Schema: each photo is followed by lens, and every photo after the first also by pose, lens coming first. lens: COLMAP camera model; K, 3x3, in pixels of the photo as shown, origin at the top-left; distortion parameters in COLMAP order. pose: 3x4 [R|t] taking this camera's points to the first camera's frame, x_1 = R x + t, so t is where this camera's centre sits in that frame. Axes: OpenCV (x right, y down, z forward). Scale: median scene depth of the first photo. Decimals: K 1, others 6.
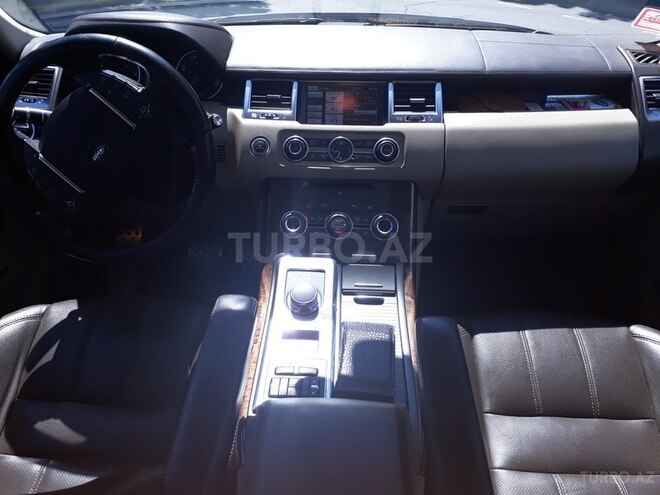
lens RADIAL K [[534.2, 0, 324.9], [0, 534.2, 247.7], [0, 0, 1]] dist [0.014976, -0.002541]
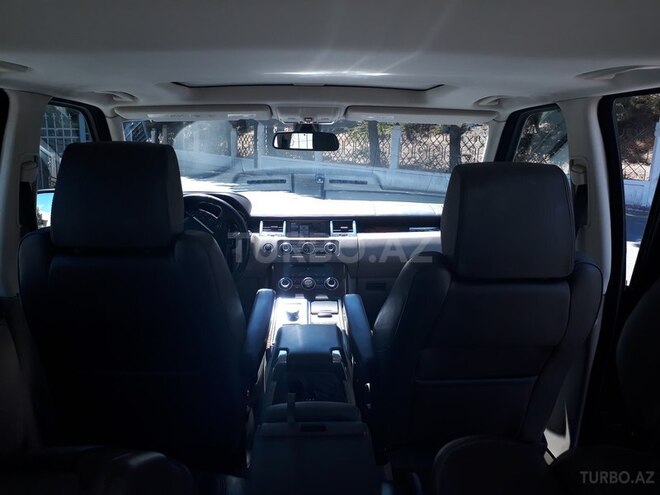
lens RADIAL K [[534.2, 0, 331.3], [0, 534.2, 247.8], [0, 0, 1]] dist [0.014976, -0.002541]
pose [[0.995784, -0.018008, 0.089943, -0.064542], [0.051777, 0.919743, -0.389092, 0.602330], [-0.075717, 0.392108, 0.916798, -0.866727]]
